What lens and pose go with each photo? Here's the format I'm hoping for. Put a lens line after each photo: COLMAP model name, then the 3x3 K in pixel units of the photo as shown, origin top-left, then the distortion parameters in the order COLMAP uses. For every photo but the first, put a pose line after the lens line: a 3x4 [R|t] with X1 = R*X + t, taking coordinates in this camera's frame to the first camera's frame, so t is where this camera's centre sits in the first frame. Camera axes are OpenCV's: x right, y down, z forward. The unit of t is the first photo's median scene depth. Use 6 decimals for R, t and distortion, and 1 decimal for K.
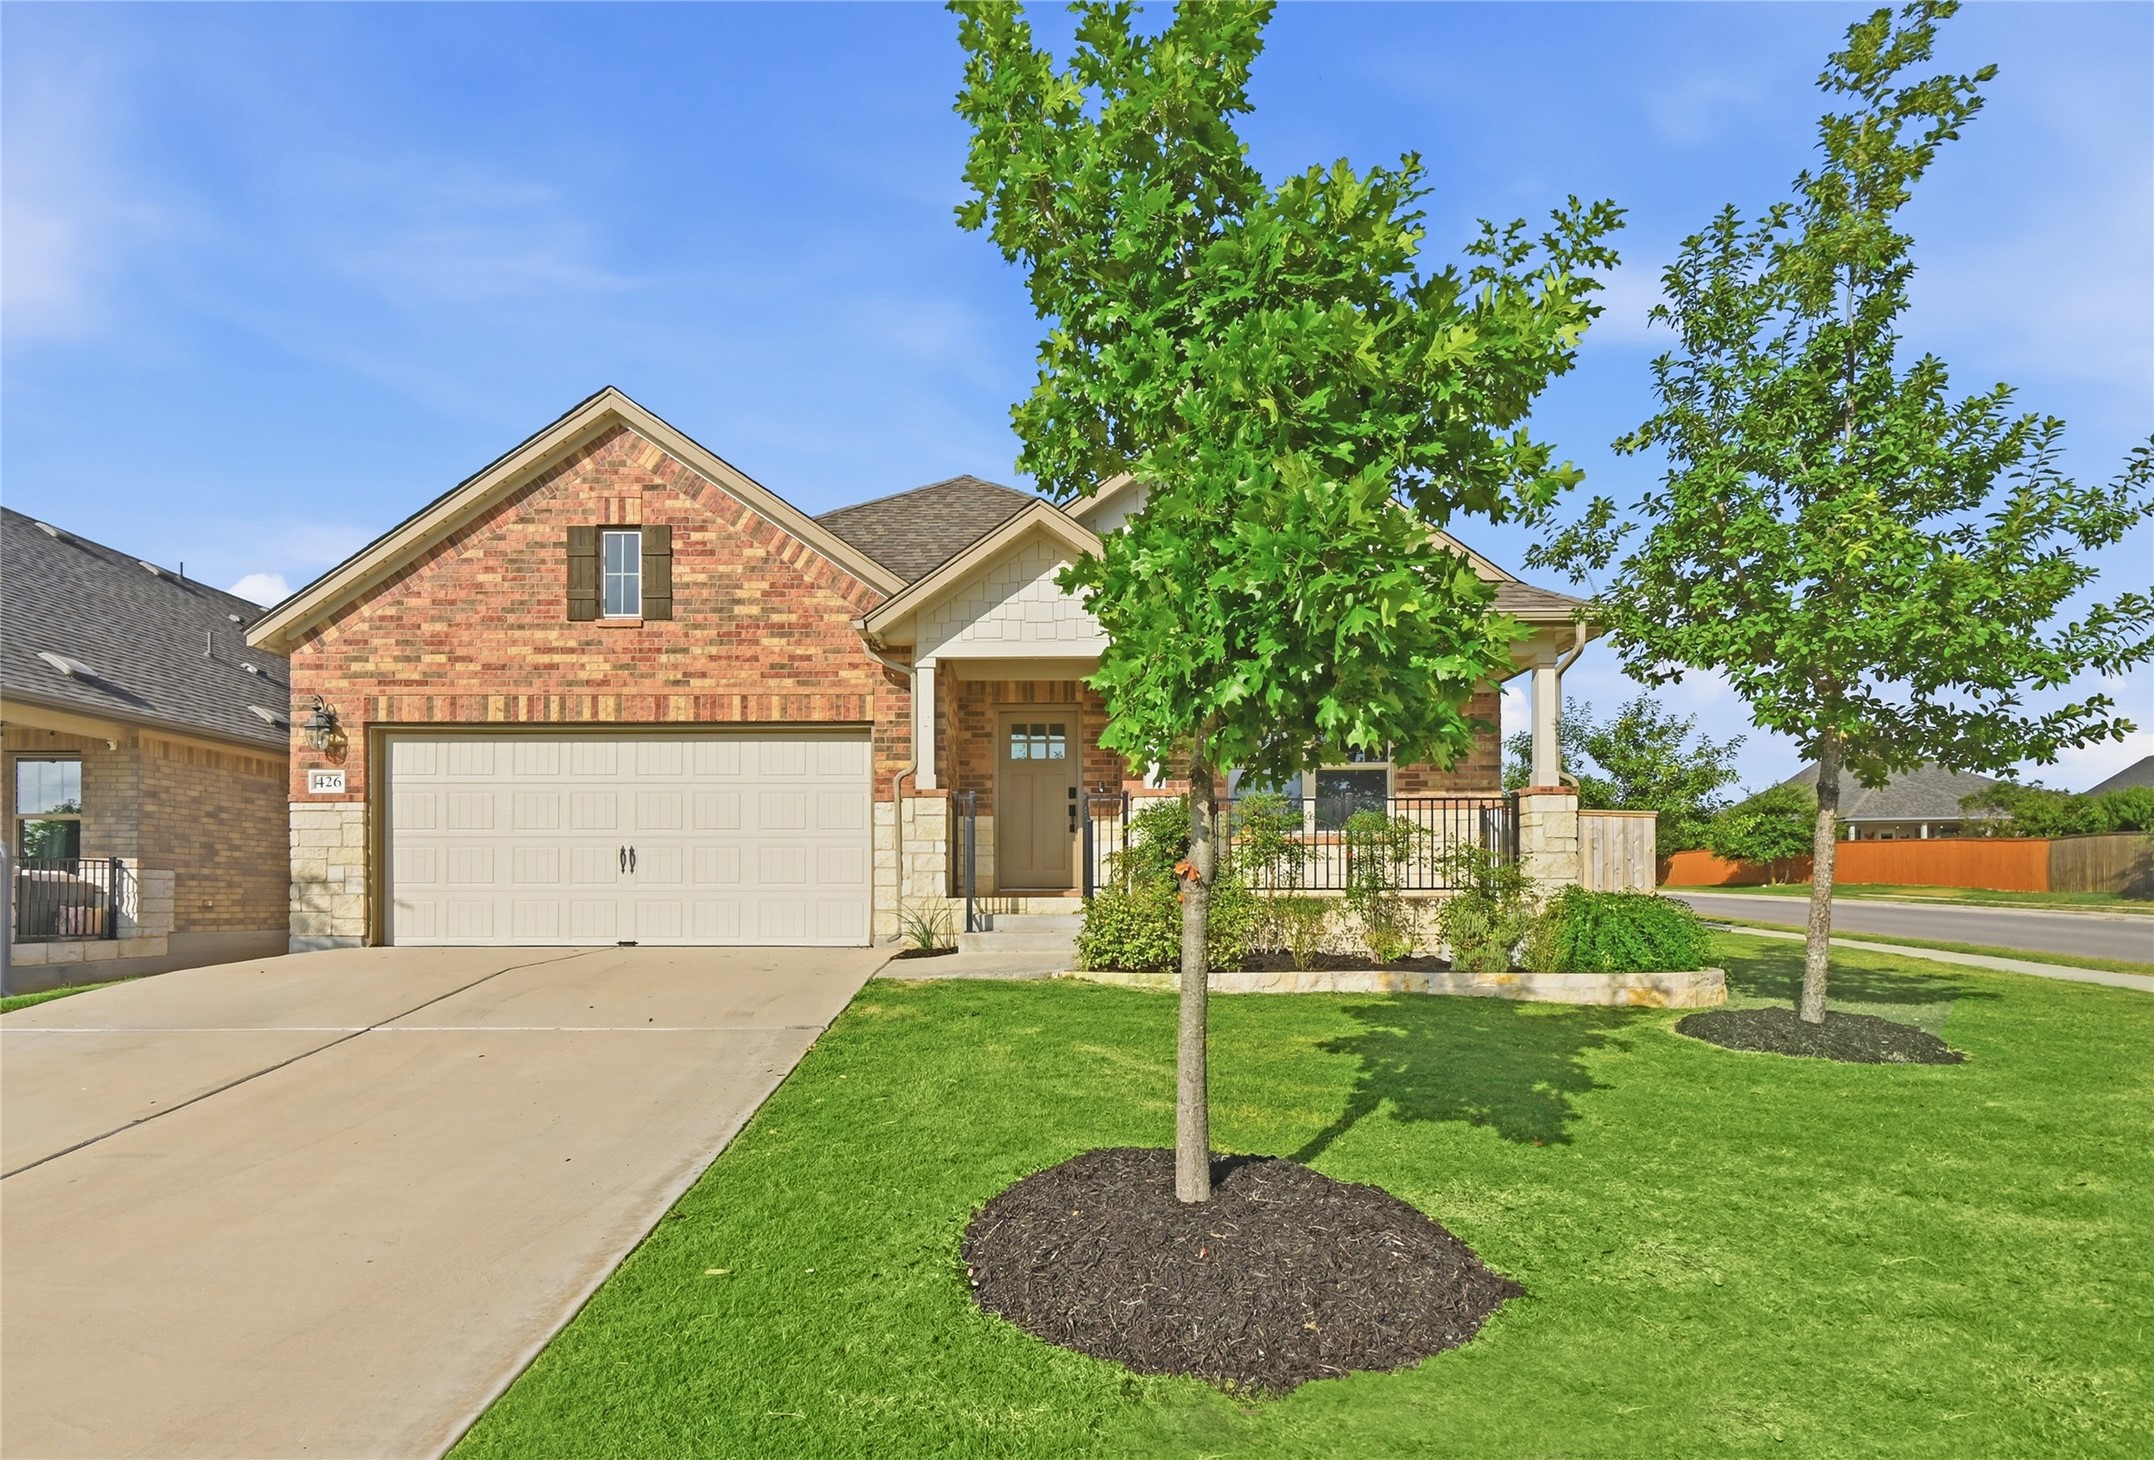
lens RADIAL K [[1081.1, 0, 1021.4], [0, 1081.1, 849.1], [0, 0, 1]] dist [-0.001649, 0.000190]
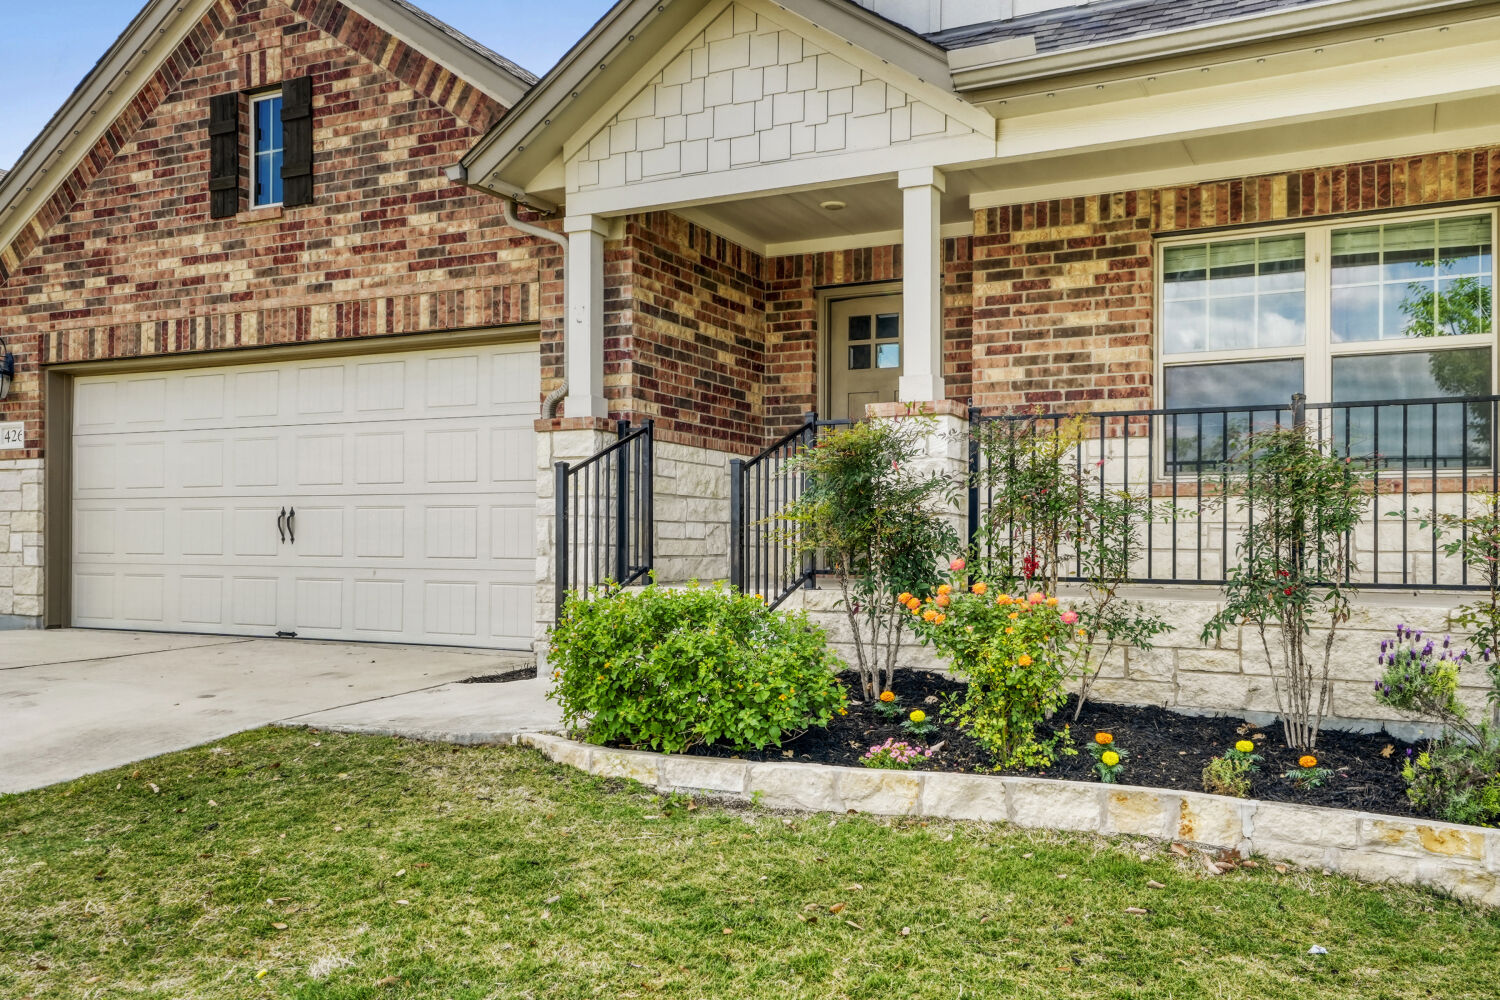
lens RADIAL K [[1211.1, 0, 747.8], [0, 1211.1, 516.1], [0, 0, 1]] dist [0.021987, 0.002102]
pose [[0.905092, -0.003920, -0.425199, 0.303139], [0.009209, 0.999904, 0.010385, -0.002925], [0.425117, -0.013315, 0.905040, 0.365918]]
